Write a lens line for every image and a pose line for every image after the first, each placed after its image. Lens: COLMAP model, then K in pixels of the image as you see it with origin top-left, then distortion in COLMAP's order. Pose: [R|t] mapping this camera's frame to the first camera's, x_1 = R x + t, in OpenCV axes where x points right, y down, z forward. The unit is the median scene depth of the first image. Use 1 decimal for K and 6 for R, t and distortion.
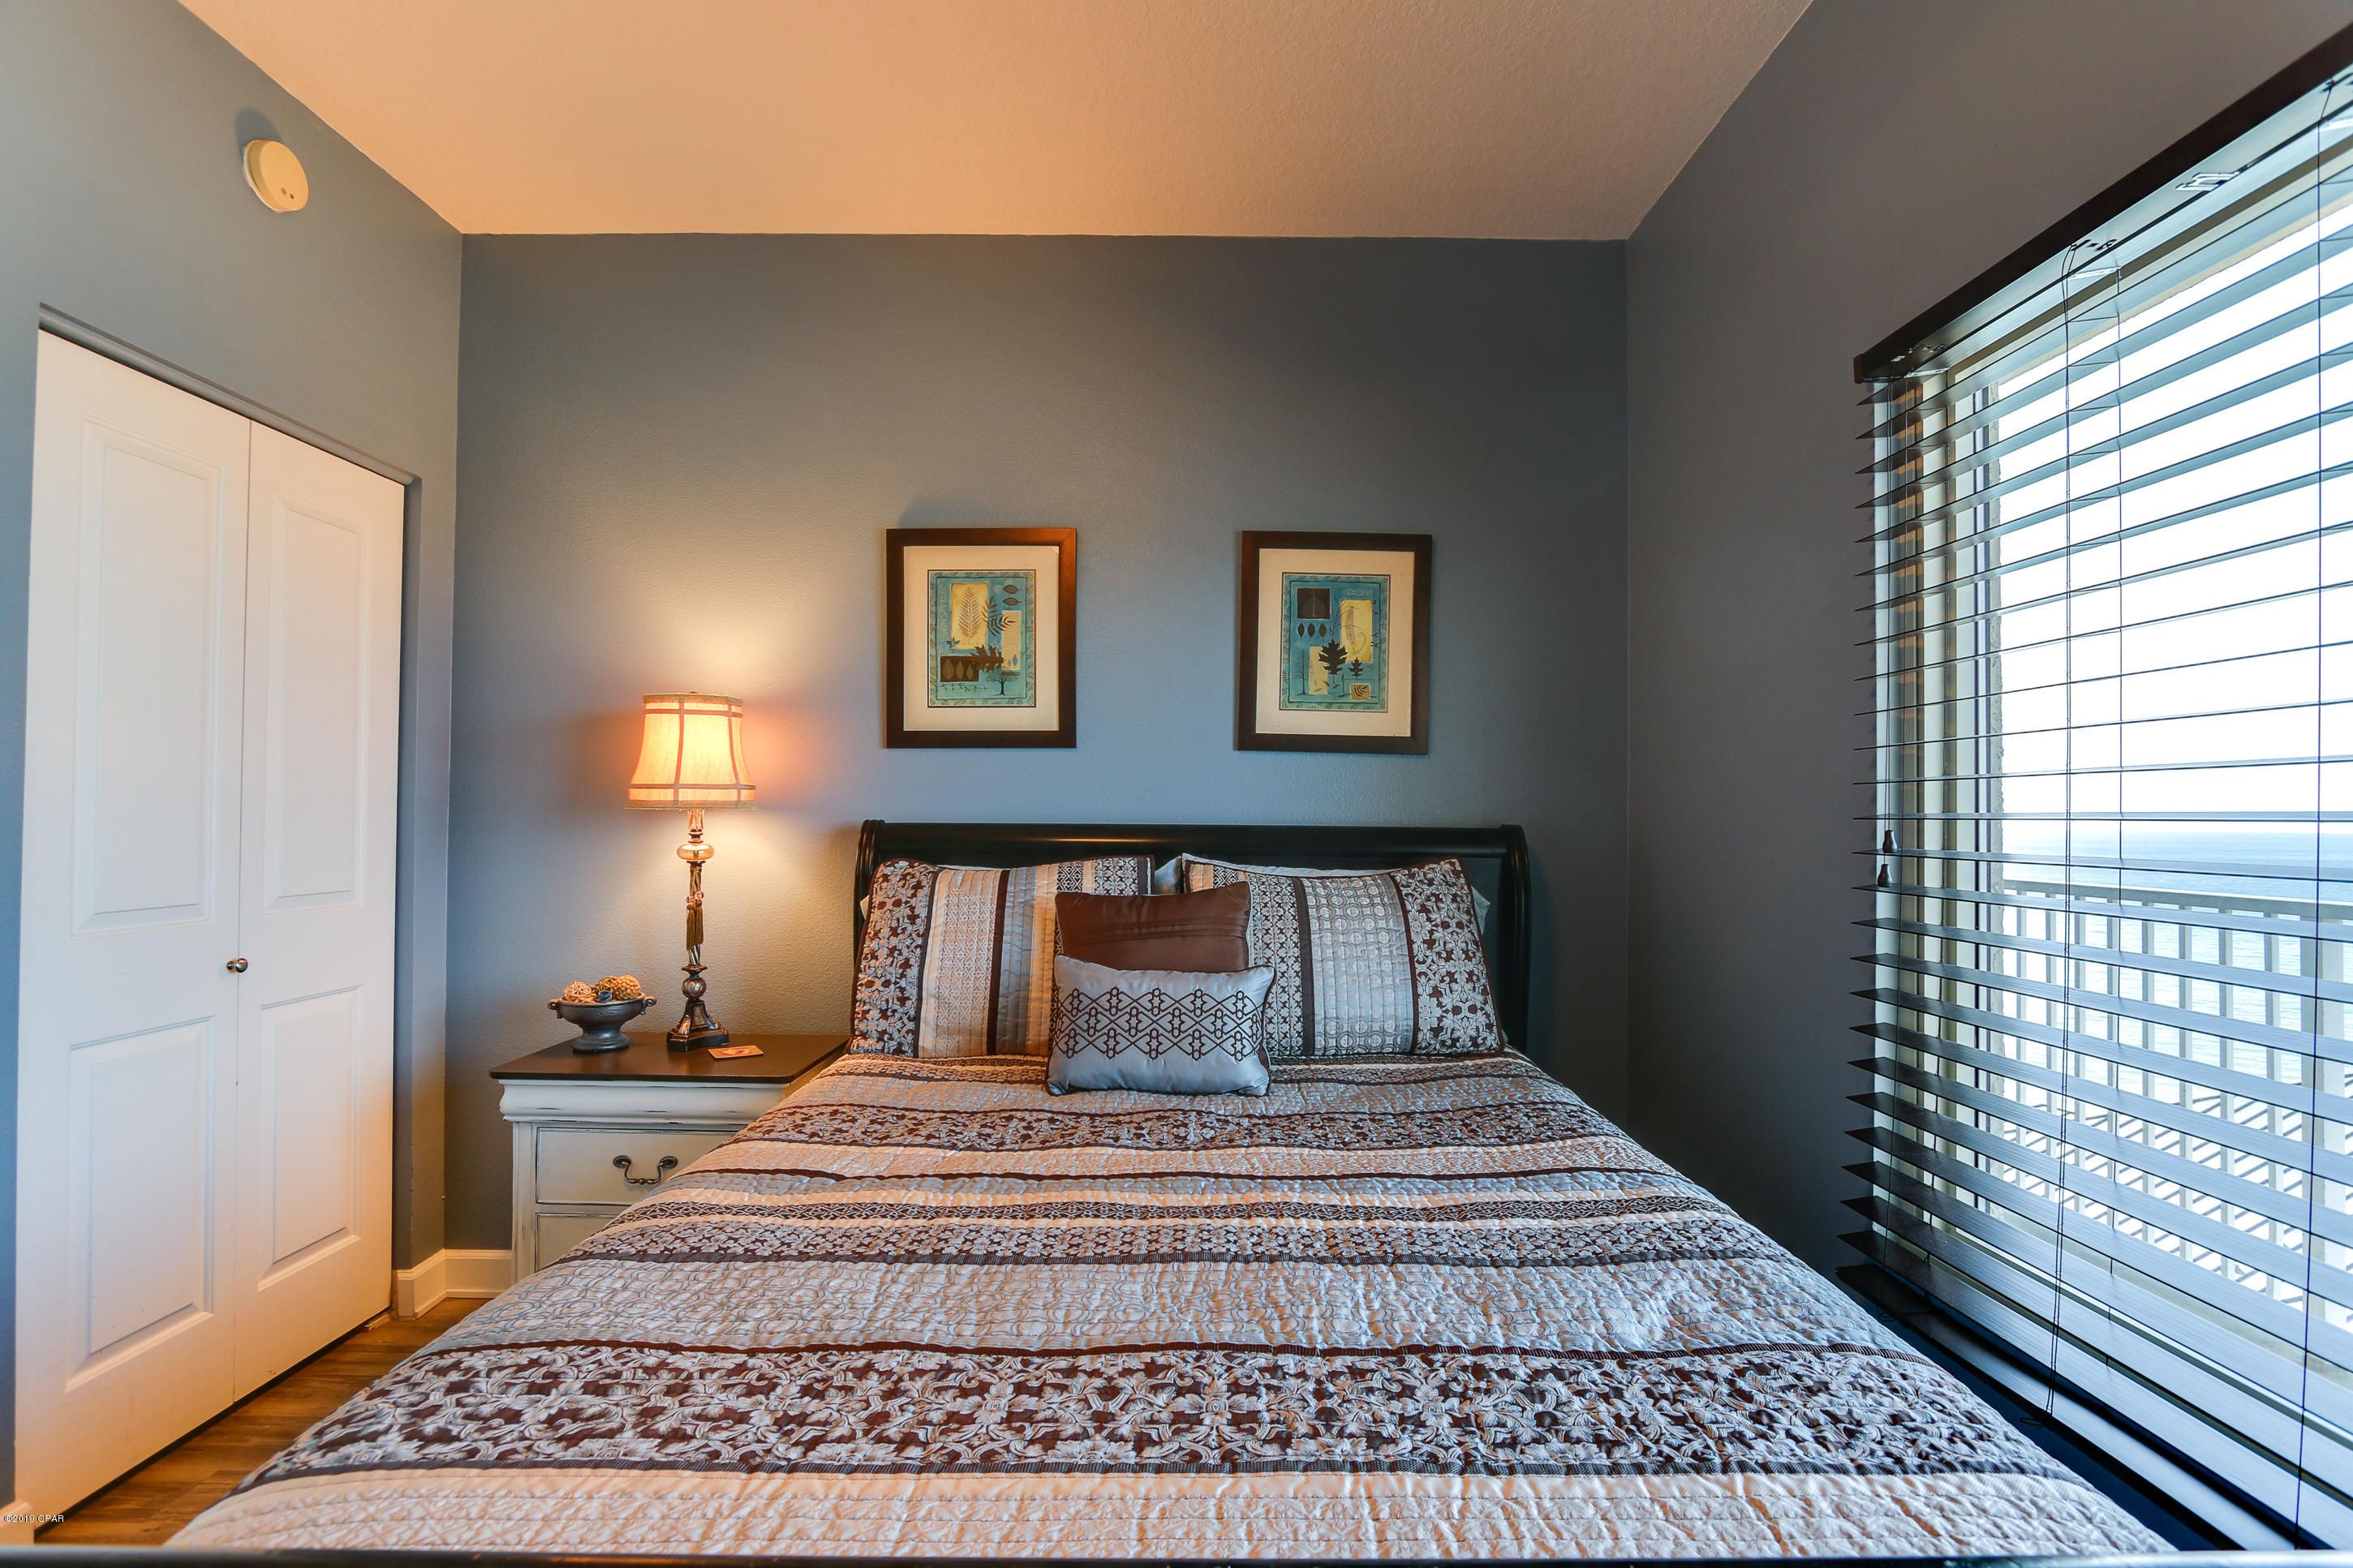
lens RADIAL K [[1088.3, 0, 1168.0], [0, 1088.3, 791.9], [0, 0, 1]] dist [-0.017972, 0.001787]
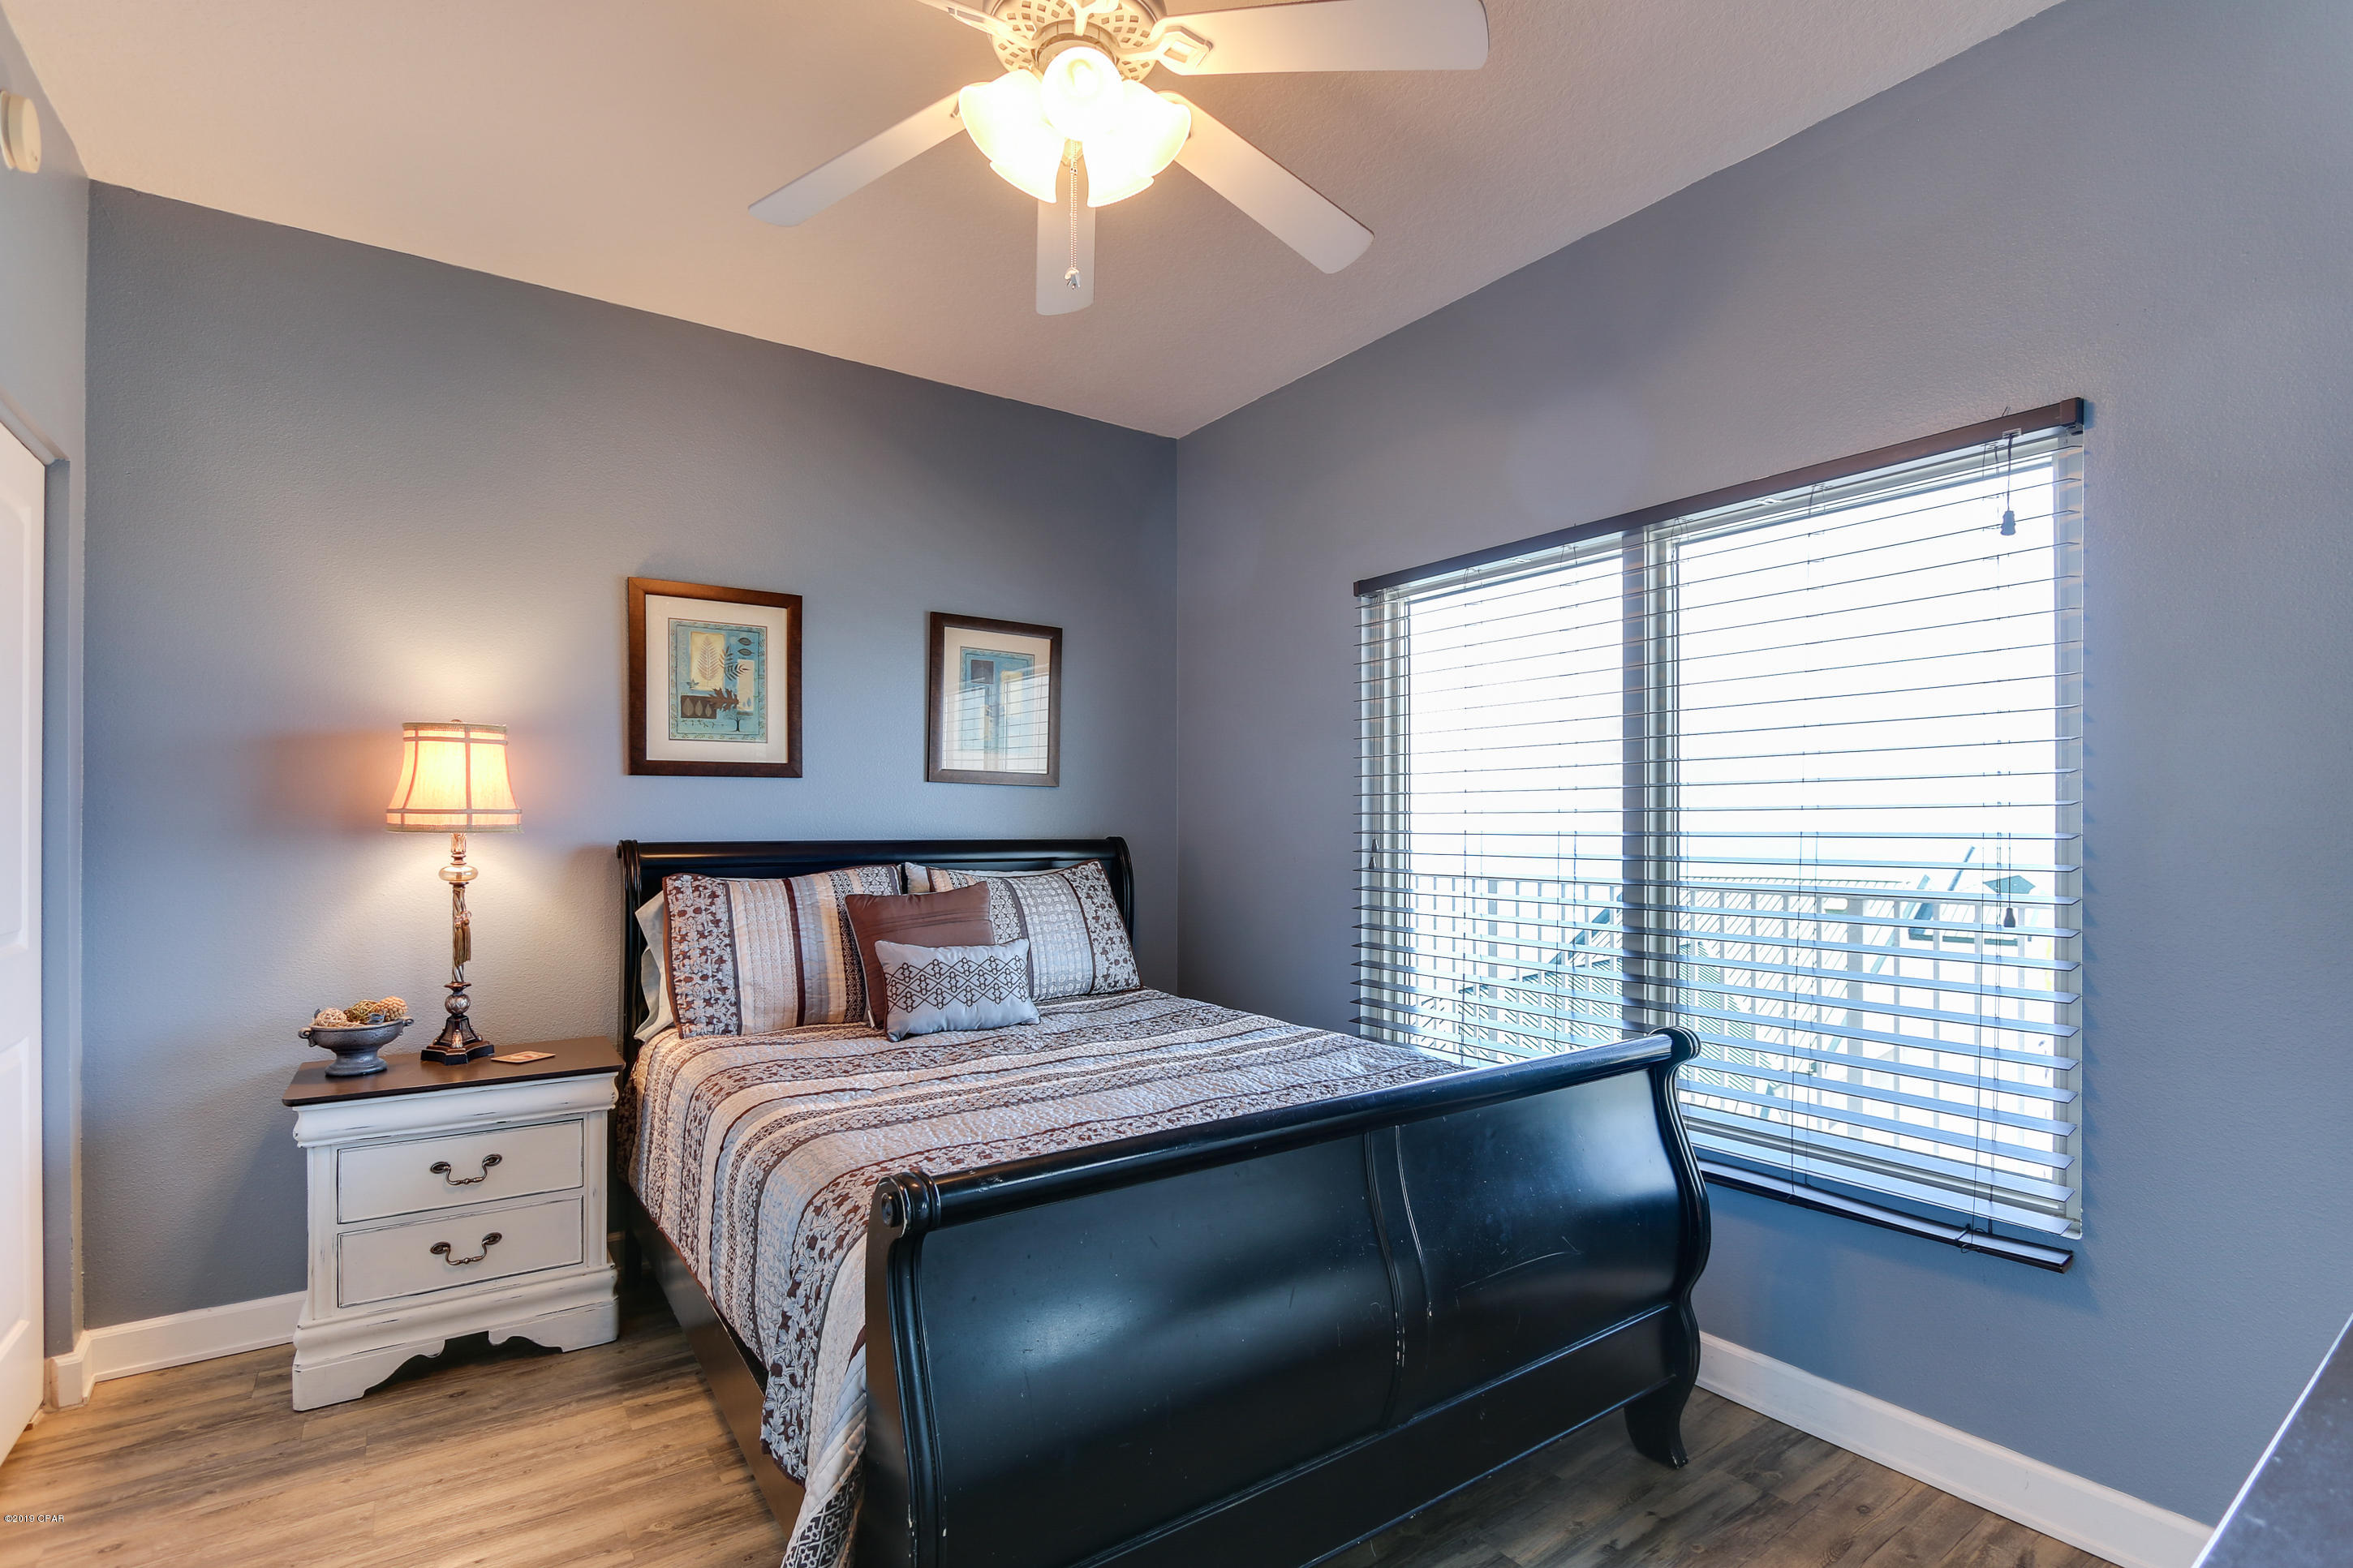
lens RADIAL K [[1080.0, 0, 1179.9], [0, 1080.0, 801.3], [0, 0, 1]] dist [-0.015310, 0.000659]
pose [[0.823757, 0.005395, 0.566917, -0.465886], [-0.006799, 0.999977, 0.000363, -0.019722], [-0.566902, -0.004153, 0.823775, -0.250316]]
